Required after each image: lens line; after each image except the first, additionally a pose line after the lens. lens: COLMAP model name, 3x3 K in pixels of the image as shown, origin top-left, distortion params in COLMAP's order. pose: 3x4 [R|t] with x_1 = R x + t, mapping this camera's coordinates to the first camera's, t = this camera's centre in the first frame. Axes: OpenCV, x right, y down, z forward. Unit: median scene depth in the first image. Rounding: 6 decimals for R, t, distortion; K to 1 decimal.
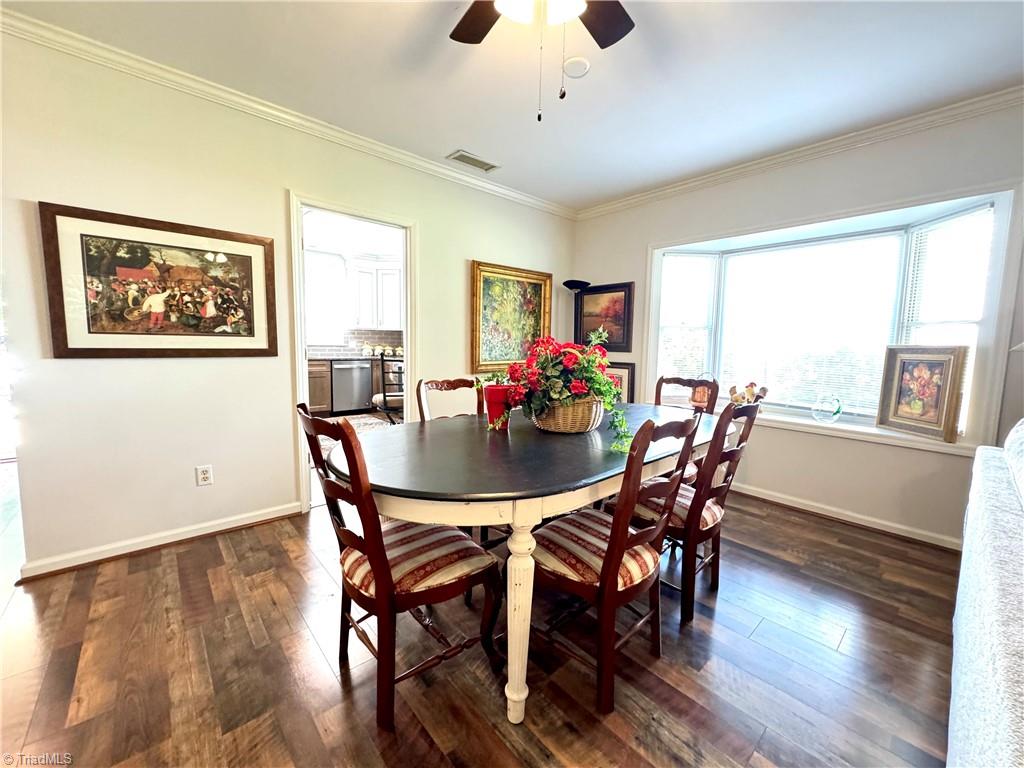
lens RADIAL K [[407.7, 0, 512.5], [0, 407.7, 379.8], [0, 0, 1]] dist [-0.002262, 0.000284]
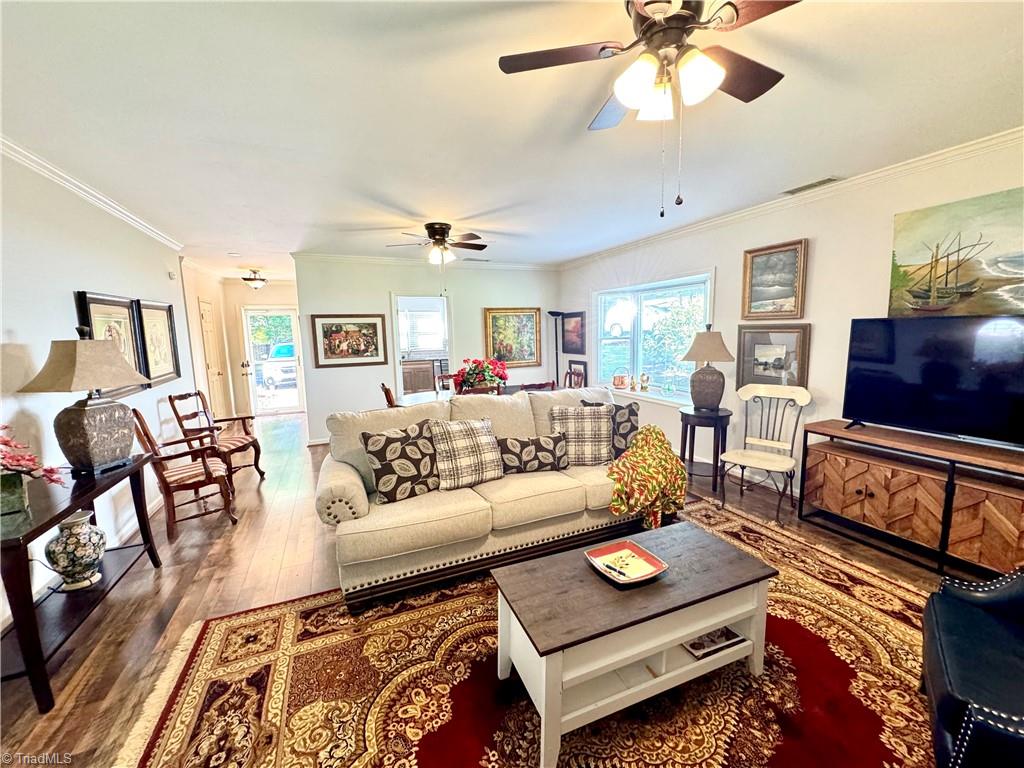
lens RADIAL K [[407.7, 0, 510.7], [0, 407.7, 381.2], [0, 0, 1]] dist [-0.002262, 0.000284]
pose [[0.950008, -0.003244, -0.312210, 0.741028], [0.013564, 0.999431, 0.030889, -0.023704], [0.311932, -0.033580, 0.949511, -0.899862]]
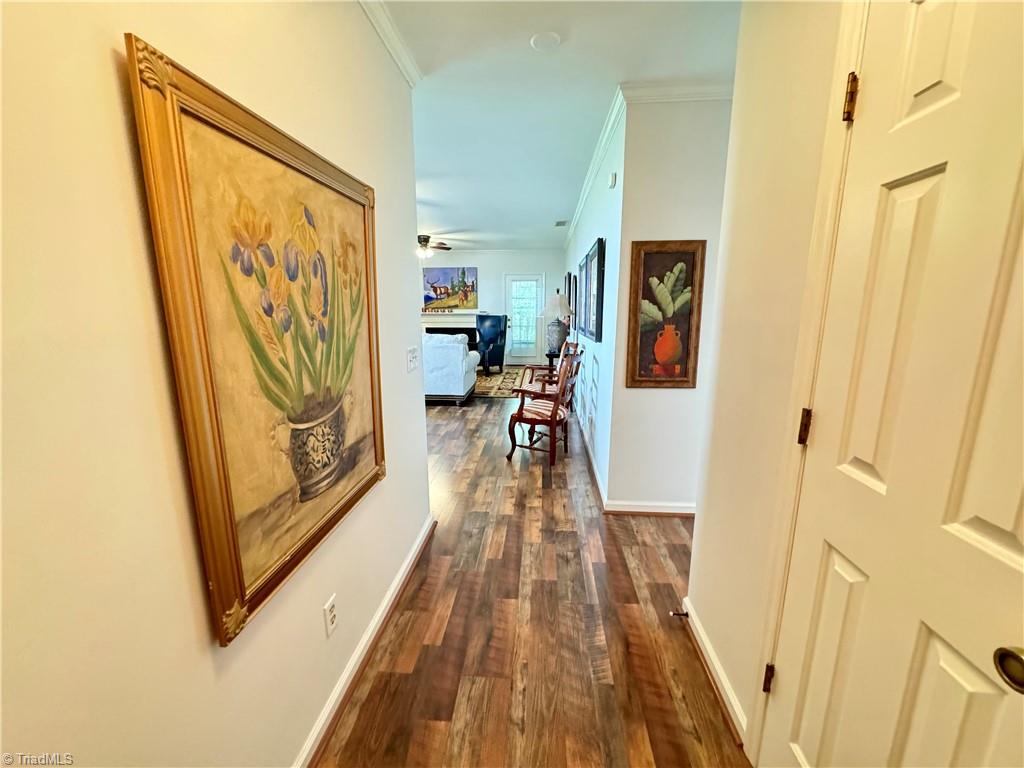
lens RADIAL K [[407.7, 0, 509.7], [0, 407.7, 383.1], [0, 0, 1]] dist [-0.002262, 0.000284]
pose [[-0.693650, -0.156793, 0.703041, -1.601837], [0.049381, 0.963374, 0.263574, -0.208647], [-0.718618, 0.217545, -0.660502, 1.143190]]
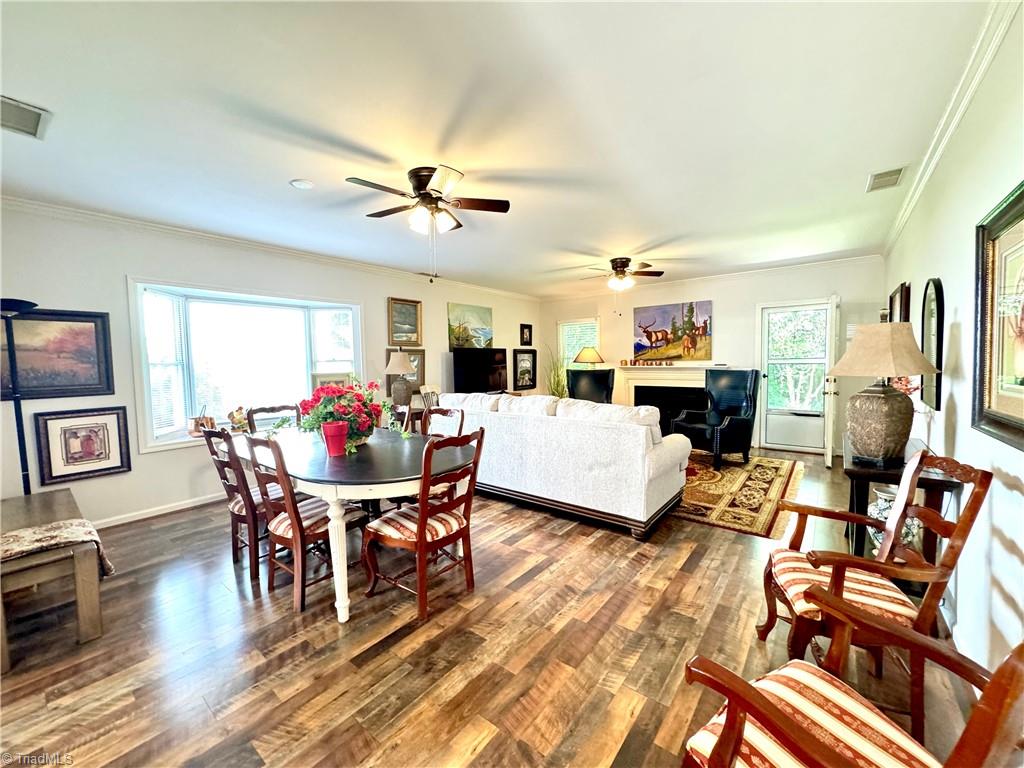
lens RADIAL K [[407.7, 0, 511.2], [0, 407.7, 381.1], [0, 0, 1]] dist [-0.002262, 0.000284]
pose [[-0.177220, -0.071045, 0.981604, -0.998413], [0.100985, 0.990814, 0.089944, -0.127228], [-0.978977, 0.115067, -0.168417, 0.469243]]
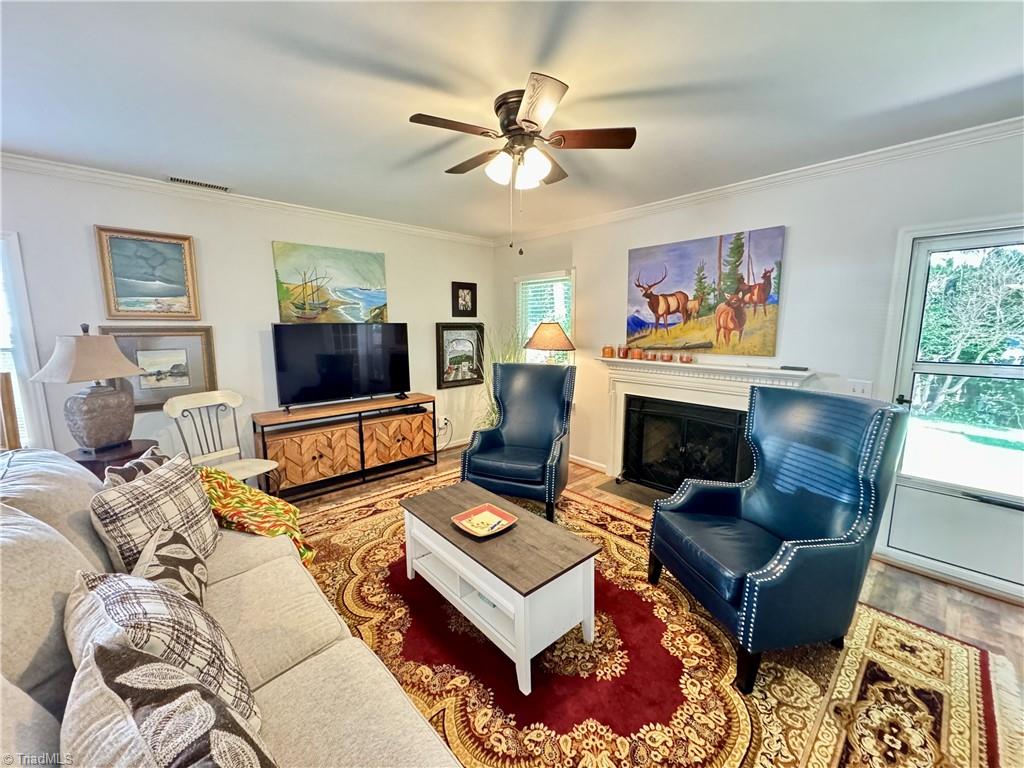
lens RADIAL K [[407.7, 0, 510.7], [0, 407.7, 382.0], [0, 0, 1]] dist [-0.002262, 0.000284]
pose [[-0.017665, -0.163382, 0.986405, -0.011806], [0.091588, 0.982146, 0.164317, -0.100587], [-0.995640, 0.093245, -0.002385, -0.321835]]
